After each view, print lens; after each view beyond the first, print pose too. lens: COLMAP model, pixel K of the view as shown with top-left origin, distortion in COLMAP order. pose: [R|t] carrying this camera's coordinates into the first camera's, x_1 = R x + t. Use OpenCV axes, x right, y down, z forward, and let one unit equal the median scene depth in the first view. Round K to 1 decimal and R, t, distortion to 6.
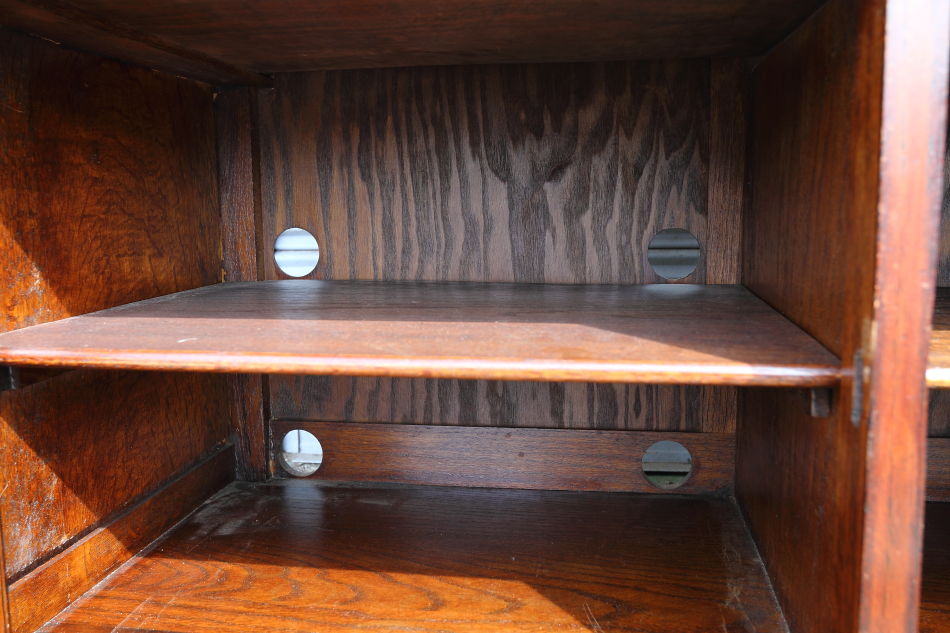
lens RADIAL K [[916.9, 0, 475.0], [0, 916.9, 316.5], [0, 0, 1]] dist [-0.037476, 0.019455]
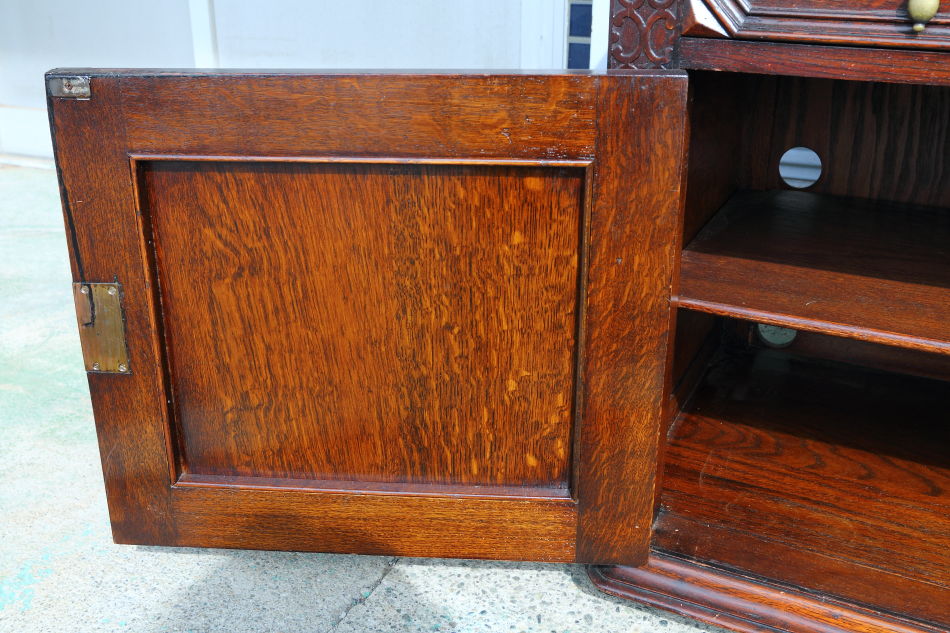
lens RADIAL K [[941.5, 0, 475.0], [0, 941.5, 316.5], [0, 0, 1]] dist [-0.042163, 0.008029]
pose [[0.952756, 0.123180, -0.277638, -0.252494], [-0.050172, 0.965341, 0.256123, -0.184347], [0.299565, -0.230093, 0.925915, -0.301273]]
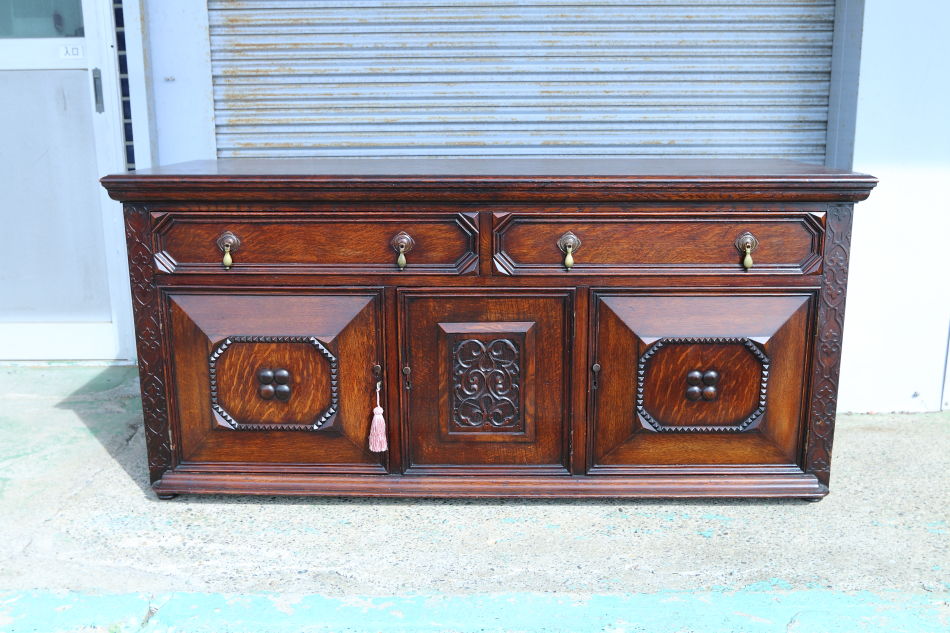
lens RADIAL K [[880.1, 0, 475.0], [0, 880.1, 316.5], [0, 0, 1]] dist [-0.051354, 0.029446]
pose [[0.992197, -0.022108, 0.122705, 0.149928], [0.010858, 0.995737, 0.091601, -0.295523], [-0.124206, -0.089554, 0.988207, -1.594808]]
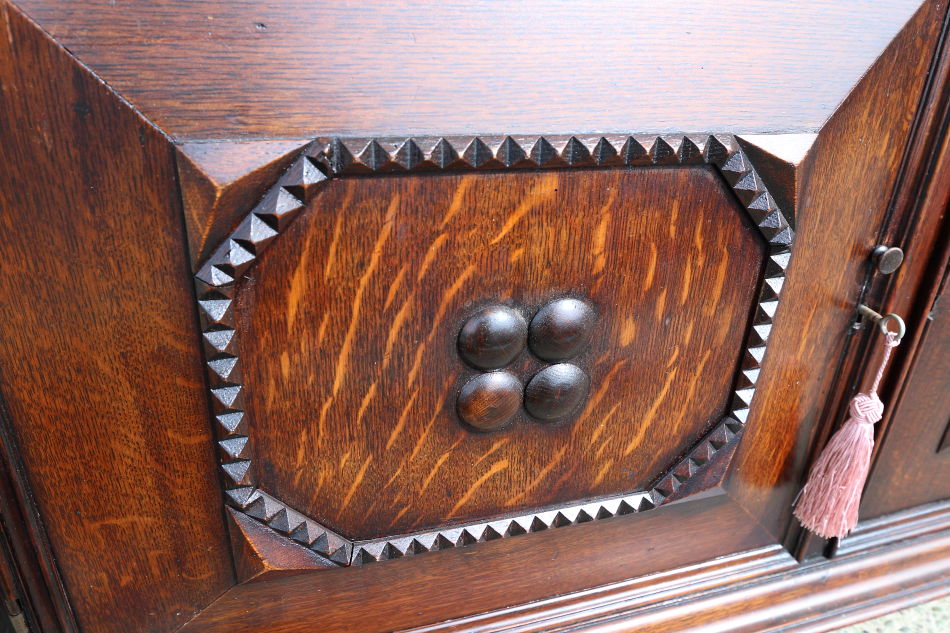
lens RADIAL K [[675.9, 0, 475.0], [0, 675.9, 316.5], [0, 0, 1]] dist [-0.073055, 0.040505]
pose [[0.899191, -0.147083, 0.412095, -0.226410], [0.006653, 0.946297, 0.323231, -0.091243], [-0.437506, -0.287905, 0.851880, 0.191955]]
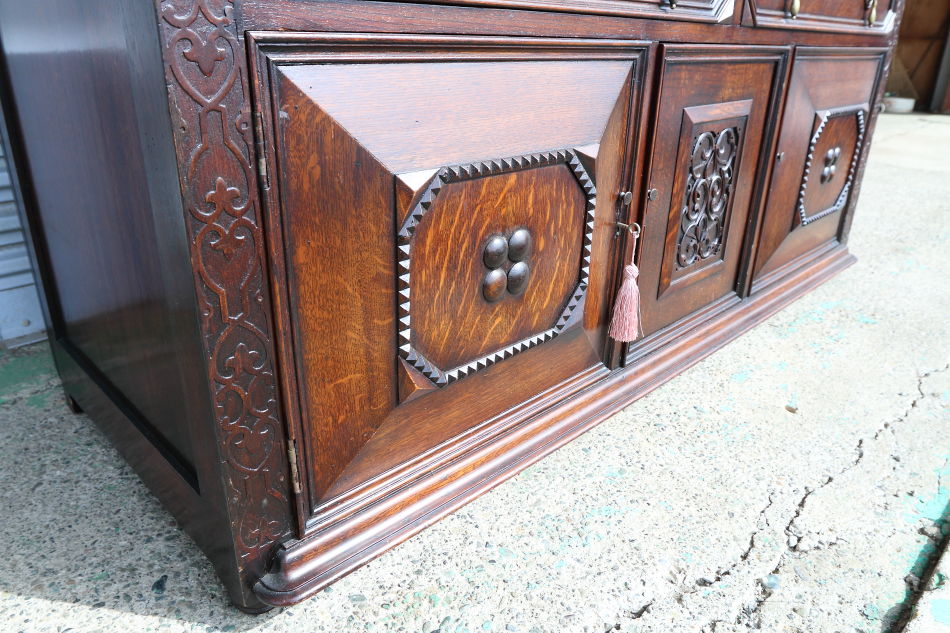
lens RADIAL K [[690.5, 0, 475.0], [0, 690.5, 316.5], [0, 0, 1]] dist [-0.076489, 0.051524]
pose [[0.590942, -0.290321, 0.752663, -0.659616], [0.072977, 0.948411, 0.308529, -0.135327], [-0.803407, -0.127396, 0.581643, 0.055344]]
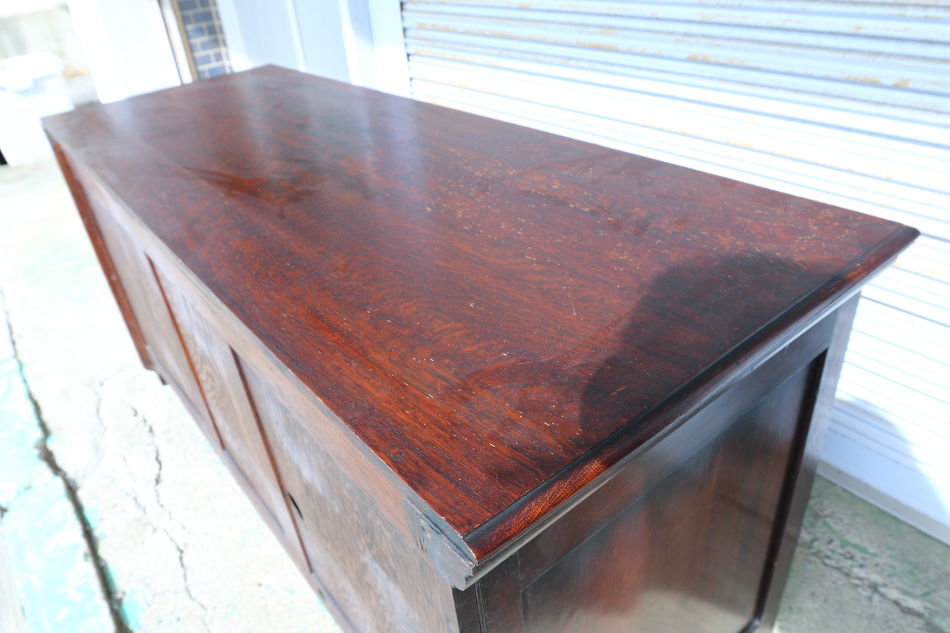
lens RADIAL K [[675.9, 0, 475.0], [0, 675.9, 316.5], [0, 0, 1]] dist [-0.073055, 0.040505]
pose [[0.728895, 0.315163, -0.607770, 1.381284], [-0.010583, 0.892822, 0.450286, -0.717197], [0.684544, -0.321779, 0.654108, -0.149139]]
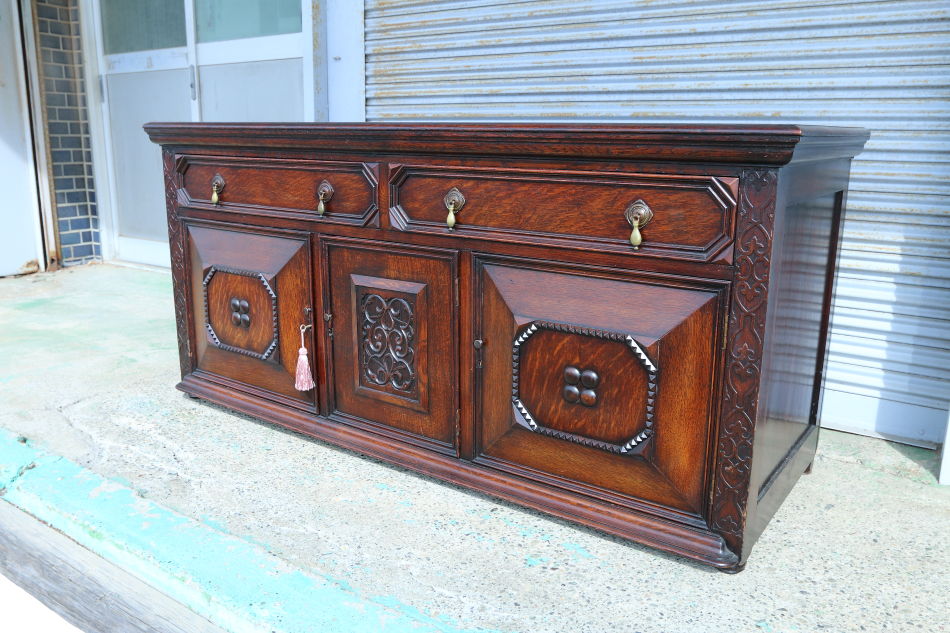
lens RADIAL K [[769.3, 0, 475.0], [0, 769.3, 316.5], [0, 0, 1]] dist [-0.071646, 0.054597]
pose [[0.893718, 0.123979, -0.431158, 1.340801], [-0.079760, 0.989656, 0.119244, -0.232803], [0.441482, -0.072181, 0.894362, -1.046923]]
